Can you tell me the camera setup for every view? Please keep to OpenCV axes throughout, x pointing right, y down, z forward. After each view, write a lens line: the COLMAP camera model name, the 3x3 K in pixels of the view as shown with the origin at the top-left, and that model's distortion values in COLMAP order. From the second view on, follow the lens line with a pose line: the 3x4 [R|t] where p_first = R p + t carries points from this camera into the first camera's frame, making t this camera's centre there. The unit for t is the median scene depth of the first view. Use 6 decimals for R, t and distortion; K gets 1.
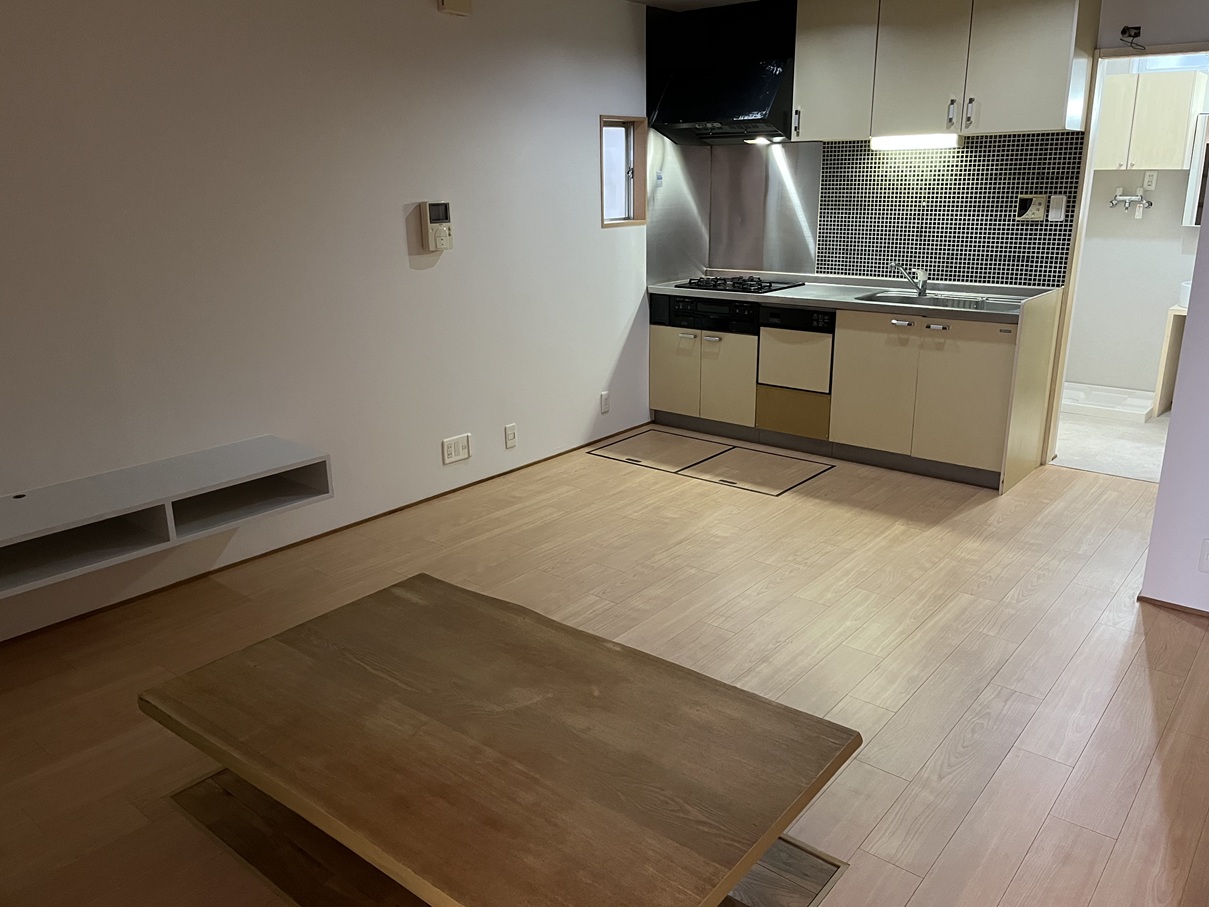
lens RADIAL K [[912.1, 0, 600.8], [0, 912.1, 459.3], [0, 0, 1]] dist [0.026502, -0.045085]
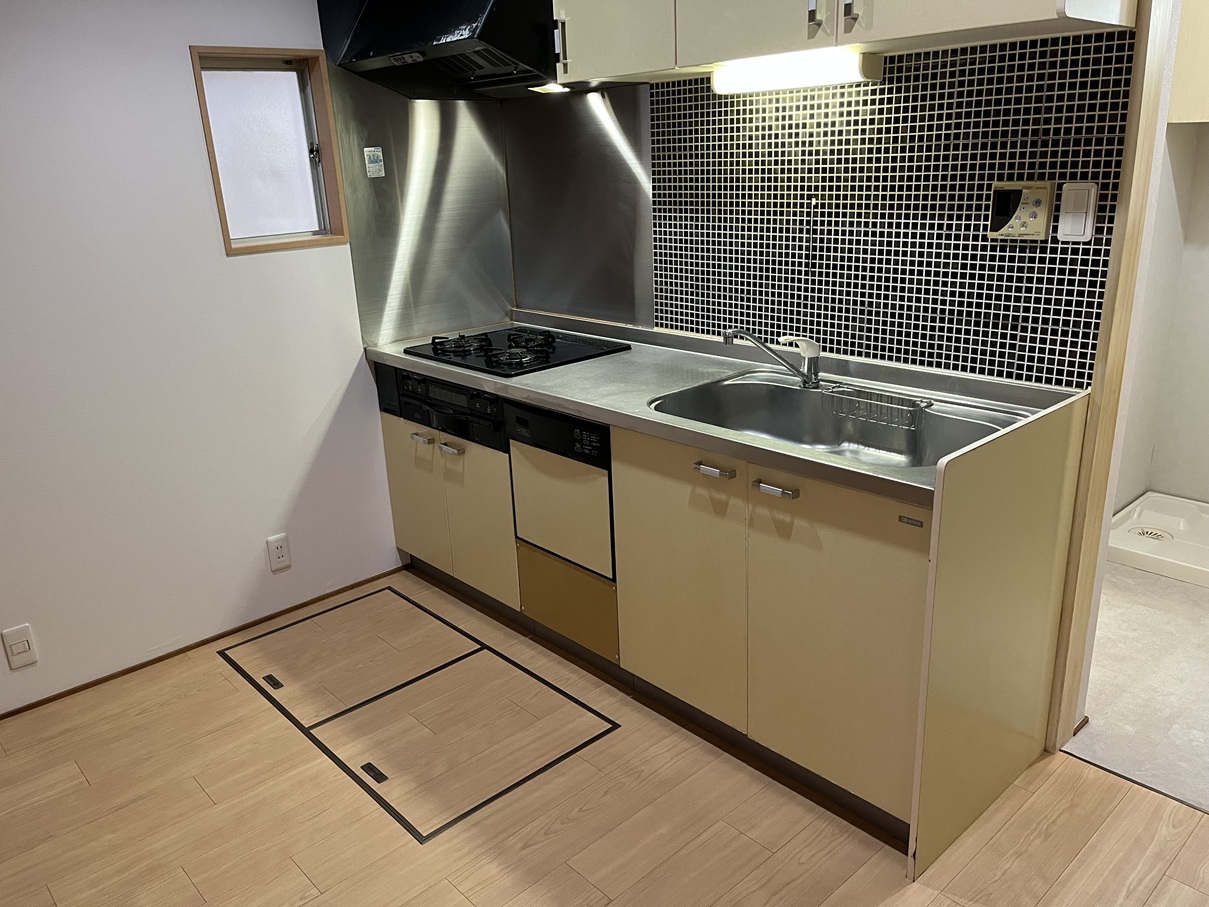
lens RADIAL K [[912.1, 0, 608.0], [0, 912.1, 456.6], [0, 0, 1]] dist [0.026502, -0.045085]
pose [[0.991023, 0.015931, -0.132739, 0.326565], [-0.012065, 0.999481, 0.029878, -0.163055], [0.133146, -0.028008, 0.990701, 0.518369]]
